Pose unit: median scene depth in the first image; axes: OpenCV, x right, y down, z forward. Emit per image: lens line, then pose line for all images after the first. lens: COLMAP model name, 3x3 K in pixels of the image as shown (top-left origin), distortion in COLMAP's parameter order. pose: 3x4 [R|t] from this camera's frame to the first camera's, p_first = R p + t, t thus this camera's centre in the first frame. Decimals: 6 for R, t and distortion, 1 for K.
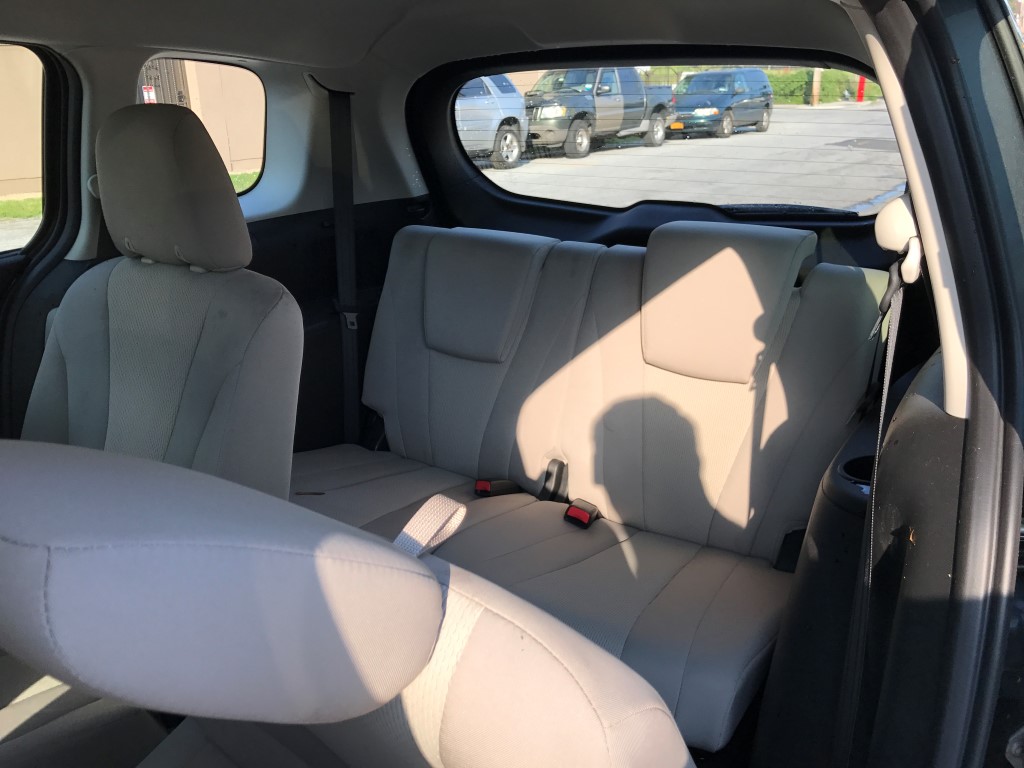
lens RADIAL K [[840.5, 0, 515.9], [0, 840.5, 373.4], [0, 0, 1]] dist [0.038064, -0.056787]
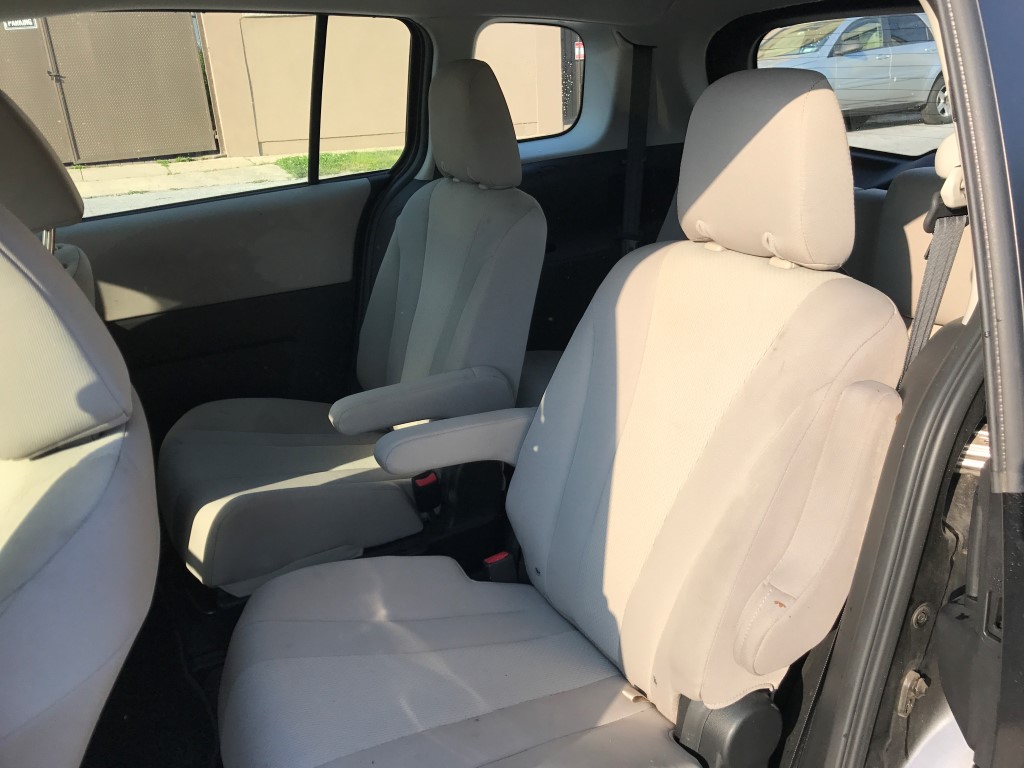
lens RADIAL K [[840.5, 0, 508.6], [0, 840.5, 389.7], [0, 0, 1]] dist [0.038064, -0.056787]
pose [[0.882742, 0.152617, -0.444382, 0.212300], [-0.122548, 0.987826, 0.095821, 0.043232], [0.453596, -0.030127, 0.890698, -0.127240]]
